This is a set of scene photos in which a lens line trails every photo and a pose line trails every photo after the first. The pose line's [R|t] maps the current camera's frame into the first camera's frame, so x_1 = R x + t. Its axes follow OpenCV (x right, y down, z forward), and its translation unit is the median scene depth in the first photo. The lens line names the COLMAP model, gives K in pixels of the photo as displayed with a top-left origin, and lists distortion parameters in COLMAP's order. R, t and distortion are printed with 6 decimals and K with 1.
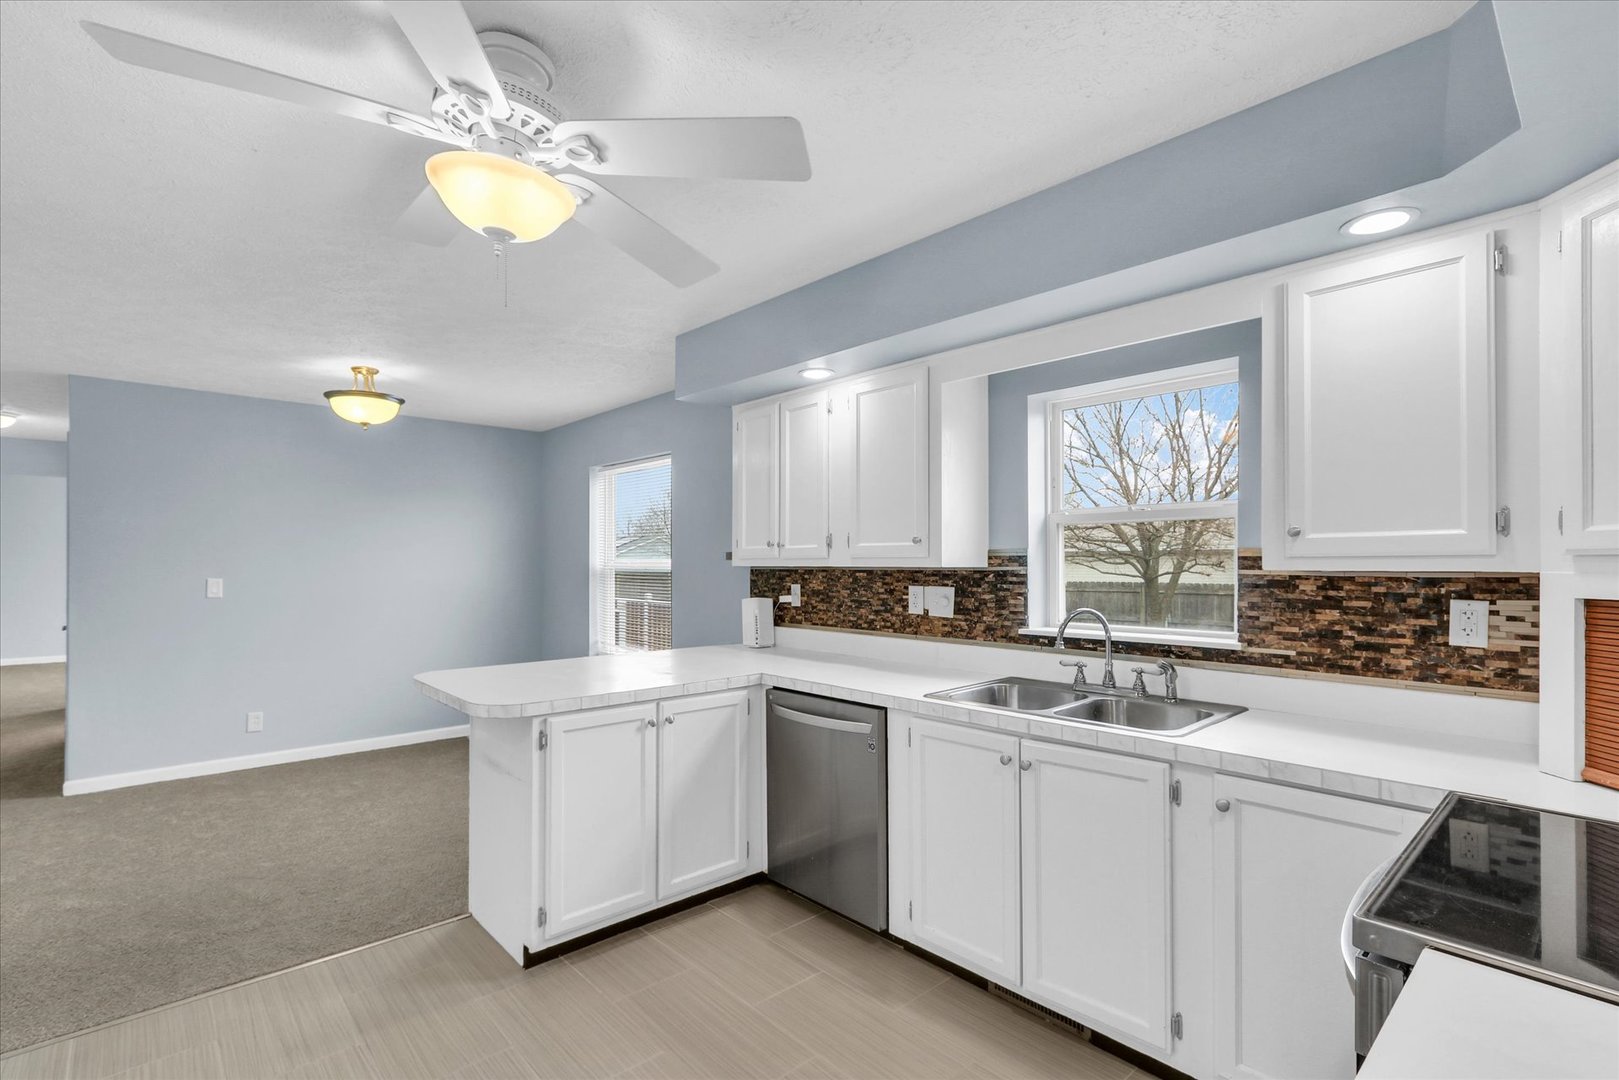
lens RADIAL K [[758.9, 0, 798.7], [0, 758.9, 556.0], [0, 0, 1]] dist [0.001561, -0.000090]
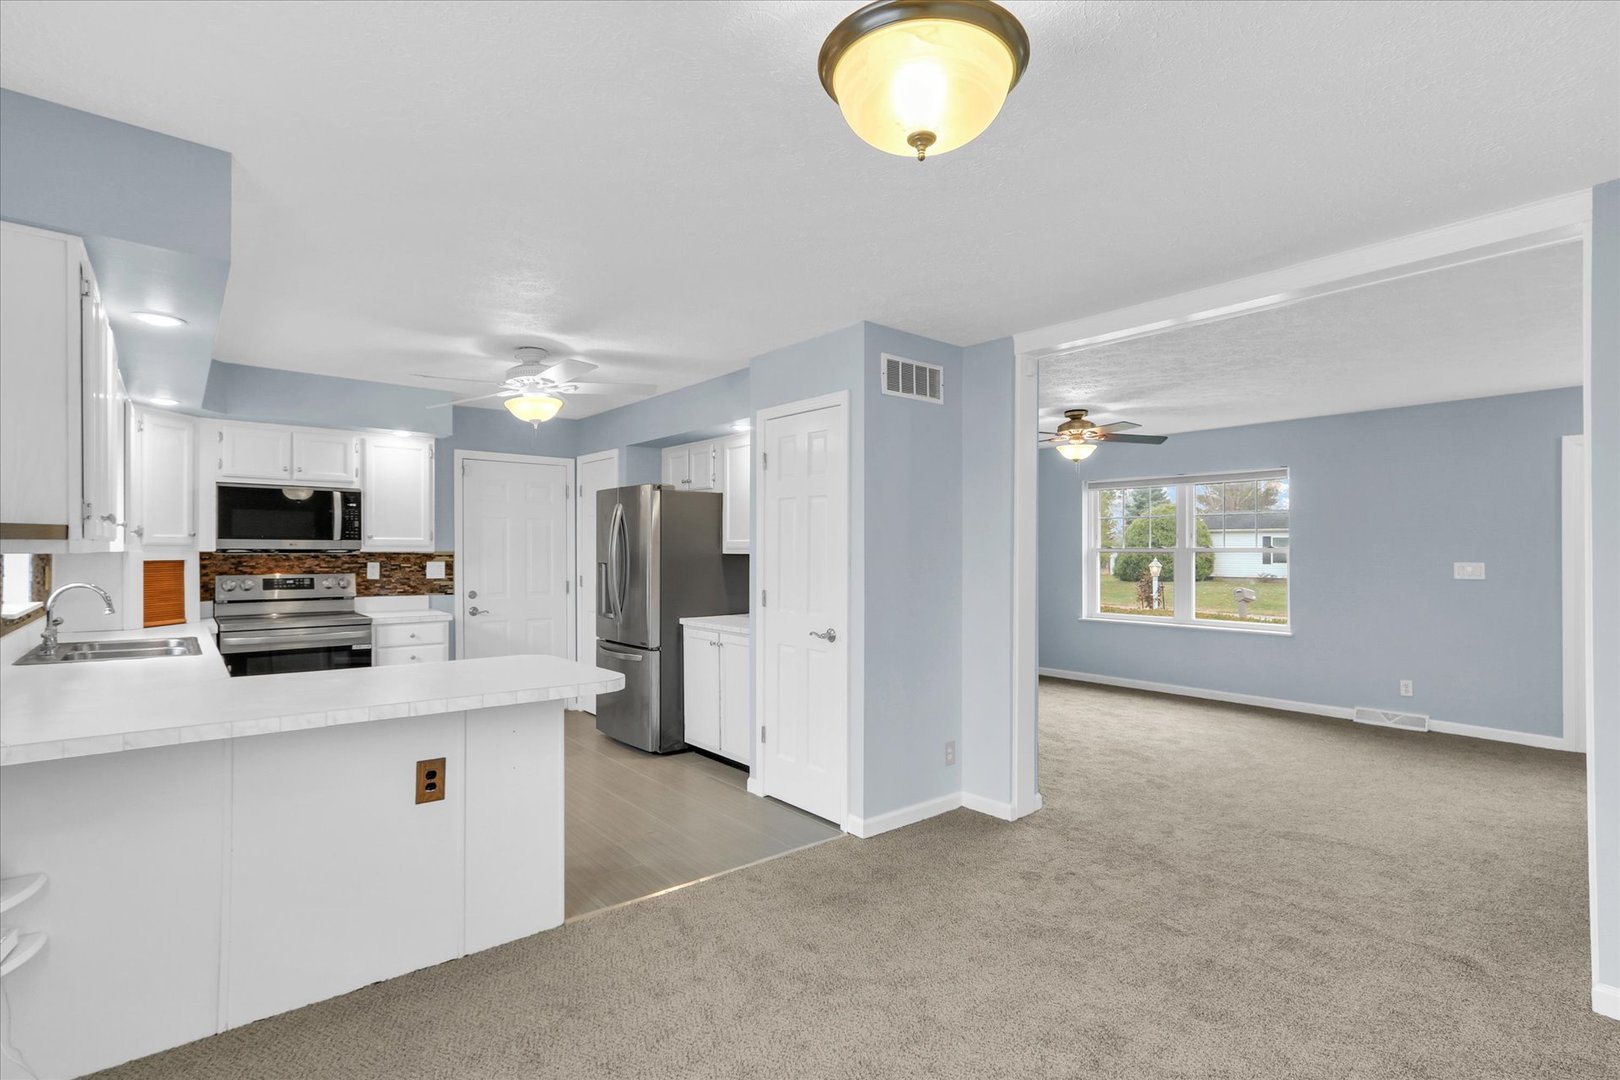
lens RADIAL K [[759.4, 0, 811.3], [0, 759.4, 544.3], [0, 0, 1]] dist [0.001561, -0.000090]
pose [[-0.999105, -0.005354, 0.041961, -0.724684], [-0.006099, 0.999826, -0.017648, 0.015871], [-0.041859, -0.017888, -0.998963, 1.798362]]
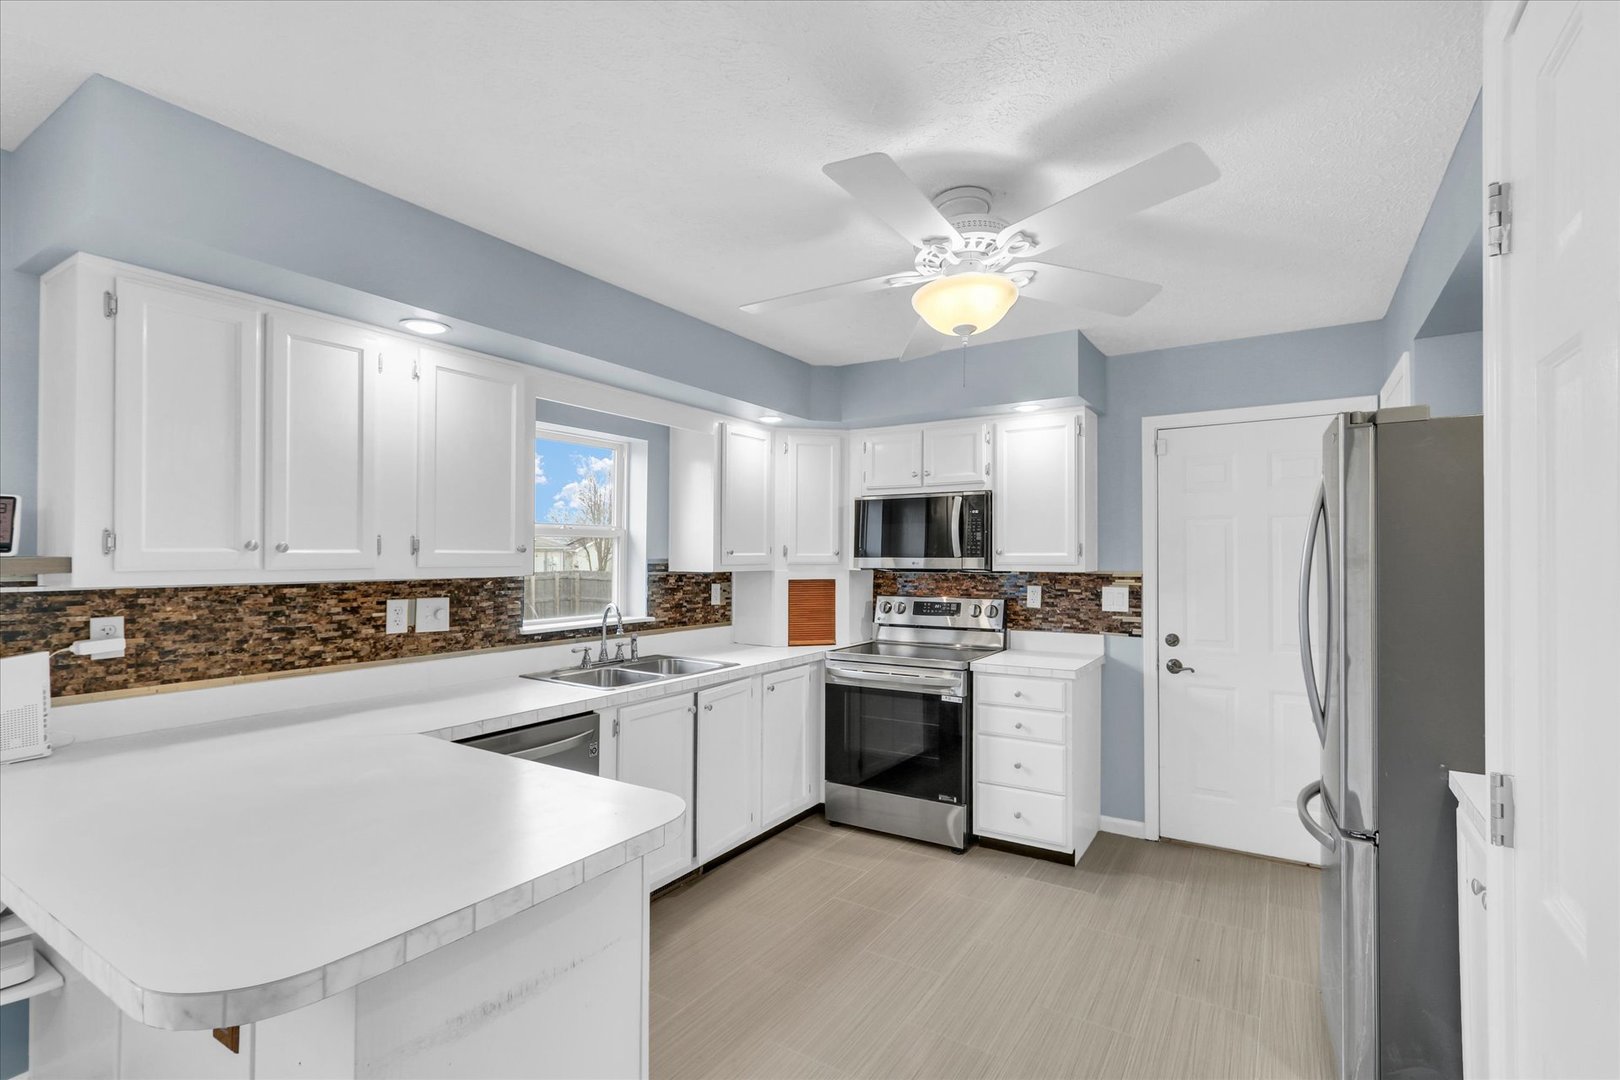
lens RADIAL K [[759.4, 0, 815.0], [0, 759.4, 546.5], [0, 0, 1]] dist [0.001561, -0.000090]
pose [[-0.267415, 0.011161, 0.963517, -0.816731], [-0.009712, 0.999851, -0.014278, -0.012598], [-0.963532, -0.013176, -0.267267, 0.819005]]
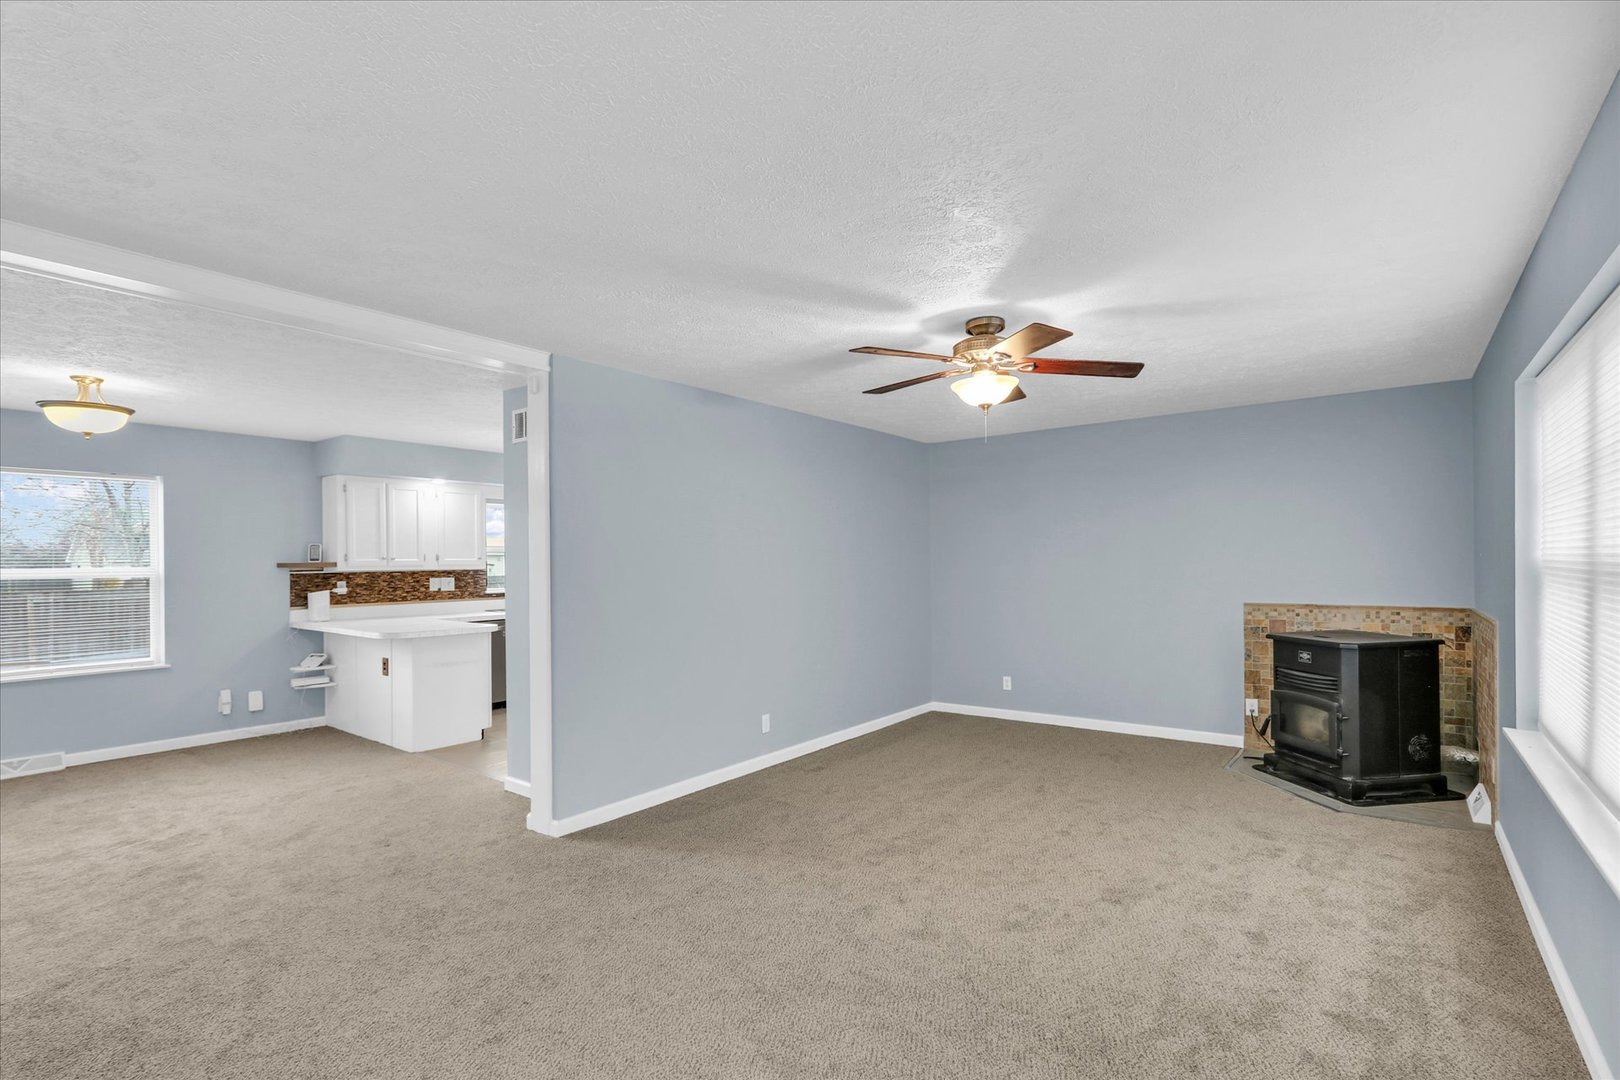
lens RADIAL K [[759.4, 0, 809.4], [0, 759.4, 560.9], [0, 0, 1]] dist [0.001561, -0.000090]
pose [[-0.173440, 0.000230, 0.984844, -2.307419], [0.001006, 0.999999, -0.000057, -0.009158], [-0.984844, 0.000981, -0.173440, 0.325692]]
